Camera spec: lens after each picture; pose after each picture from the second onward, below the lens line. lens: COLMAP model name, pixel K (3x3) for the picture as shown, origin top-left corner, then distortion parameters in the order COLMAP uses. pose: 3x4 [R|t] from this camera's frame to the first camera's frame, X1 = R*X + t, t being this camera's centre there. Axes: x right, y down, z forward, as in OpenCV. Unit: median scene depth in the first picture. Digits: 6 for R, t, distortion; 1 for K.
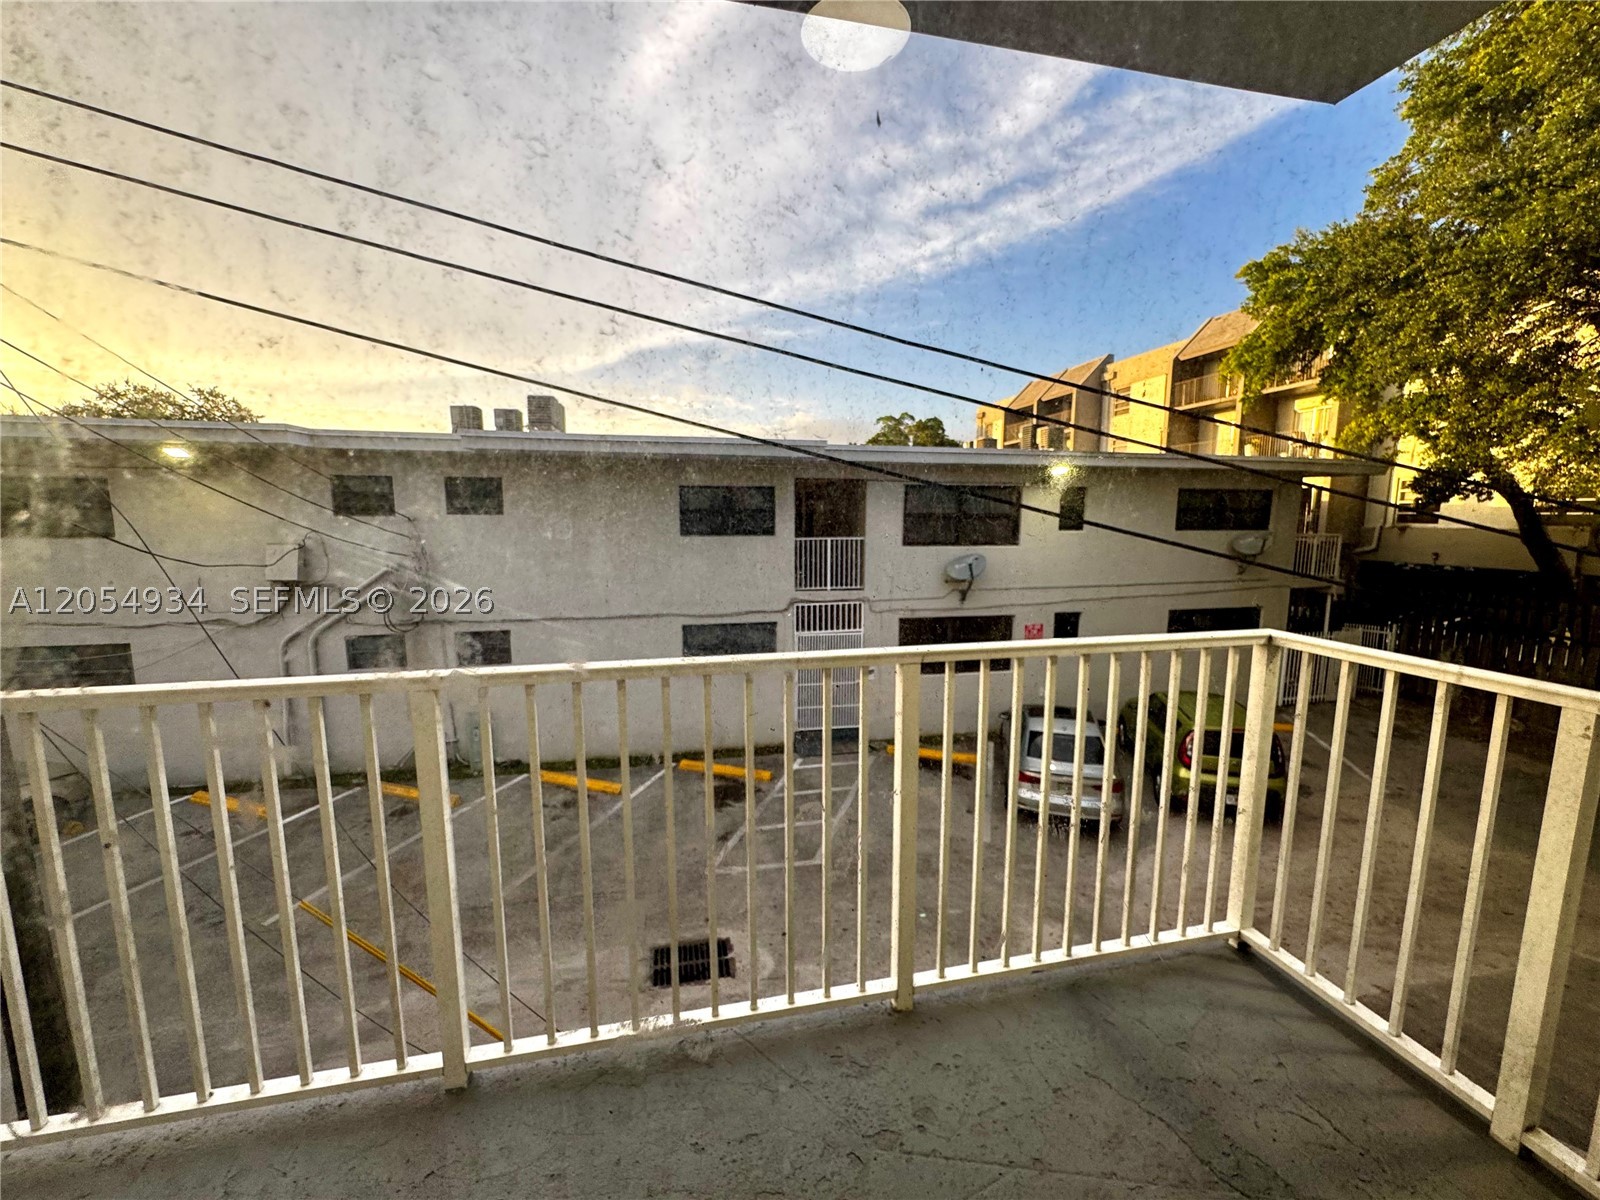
lens RADIAL K [[642.3, 0, 801.4], [0, 642.3, 601.8], [0, 0, 1]] dist [-0.002935, 0.000104]
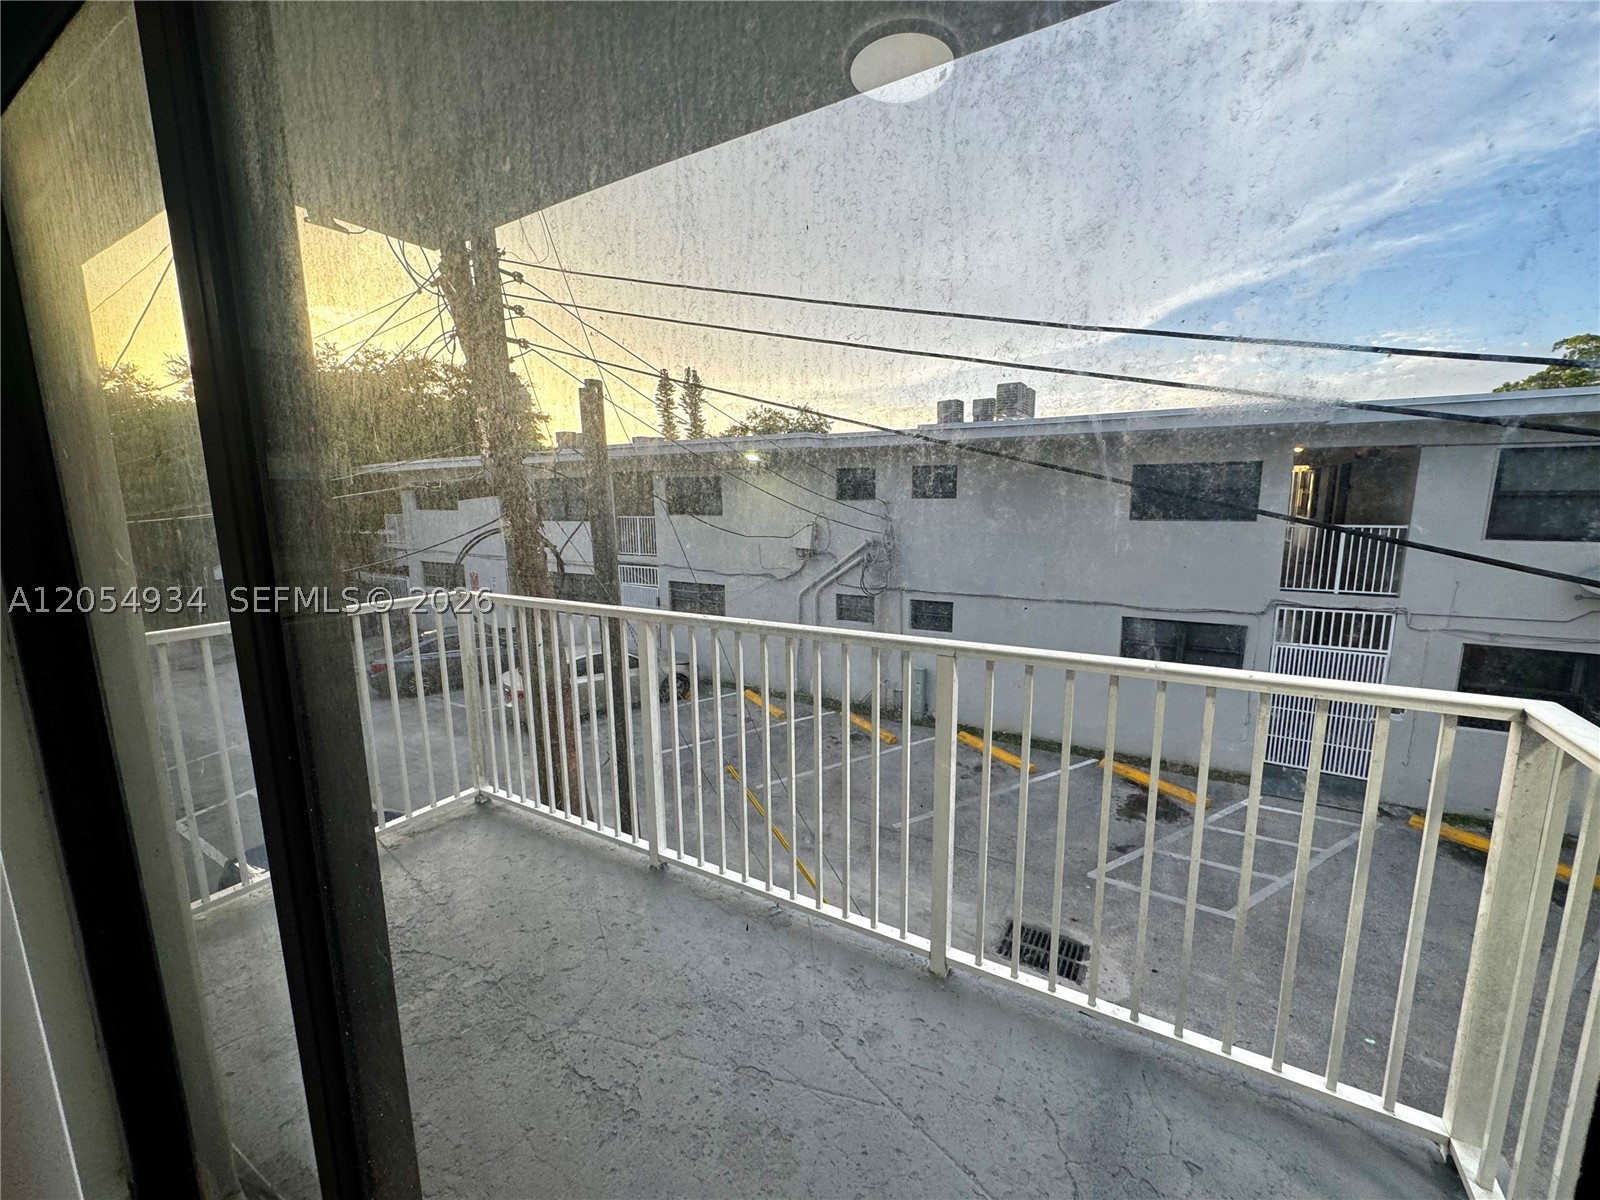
lens RADIAL K [[642.3, 0, 805.9], [0, 642.3, 603.9], [0, 0, 1]] dist [-0.002935, 0.000104]
pose [[0.729096, 0.104514, -0.676384, 0.104277], [-0.080996, 0.994503, 0.066361, -0.006182], [0.679601, 0.006401, 0.733554, 0.007807]]
